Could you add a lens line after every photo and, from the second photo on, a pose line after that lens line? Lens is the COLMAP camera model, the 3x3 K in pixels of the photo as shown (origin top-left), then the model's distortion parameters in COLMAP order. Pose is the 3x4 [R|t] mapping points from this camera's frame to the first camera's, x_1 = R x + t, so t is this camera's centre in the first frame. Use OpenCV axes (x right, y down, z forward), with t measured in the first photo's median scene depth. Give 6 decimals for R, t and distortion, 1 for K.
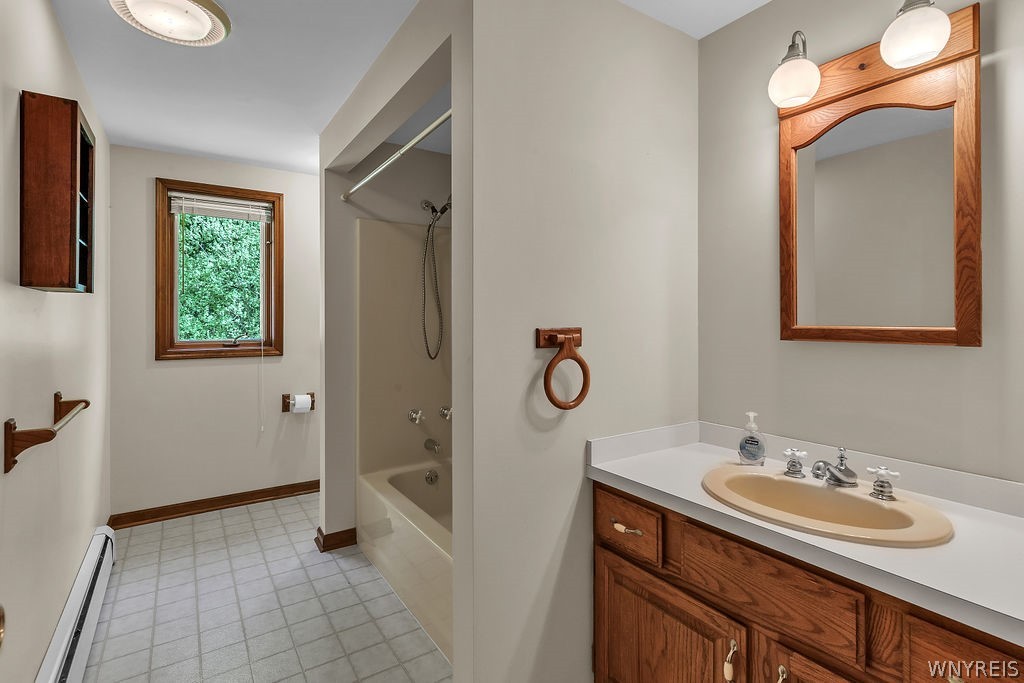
lens RADIAL K [[468.6, 0, 498.8], [0, 468.6, 317.9], [0, 0, 1]] dist [0.012035, 0.000003]
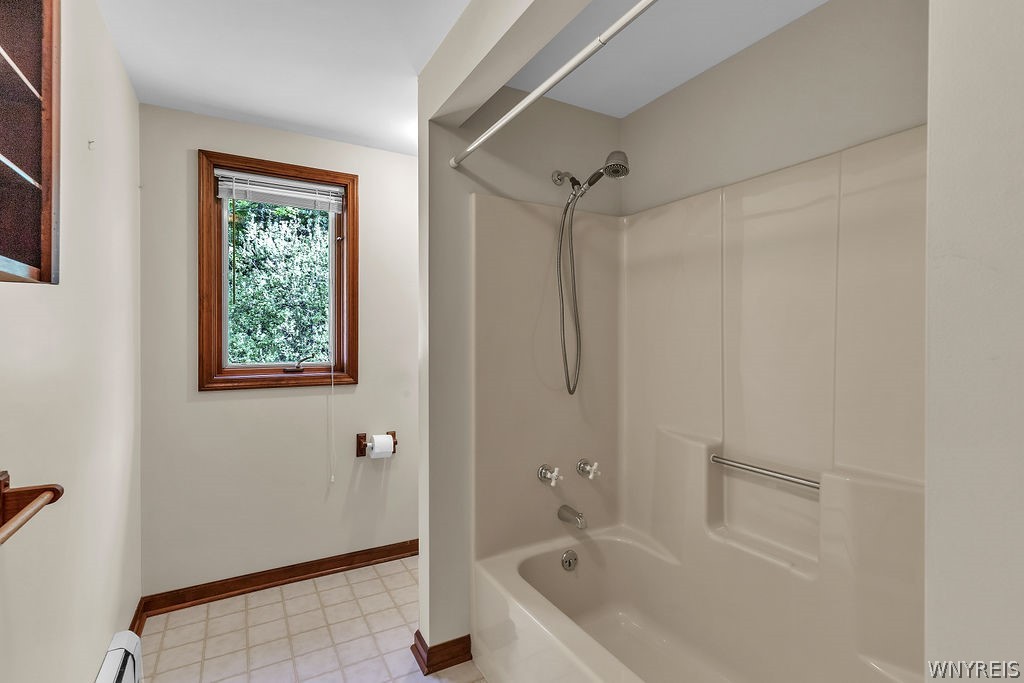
lens RADIAL K [[468.6, 0, 511.2], [0, 468.6, 339.8], [0, 0, 1]] dist [0.012035, 0.000003]
pose [[0.998018, 0.002398, -0.062877, -0.179115], [-0.002002, 0.999978, 0.006359, 0.001782], [0.062891, -0.006220, 0.998001, 0.275734]]
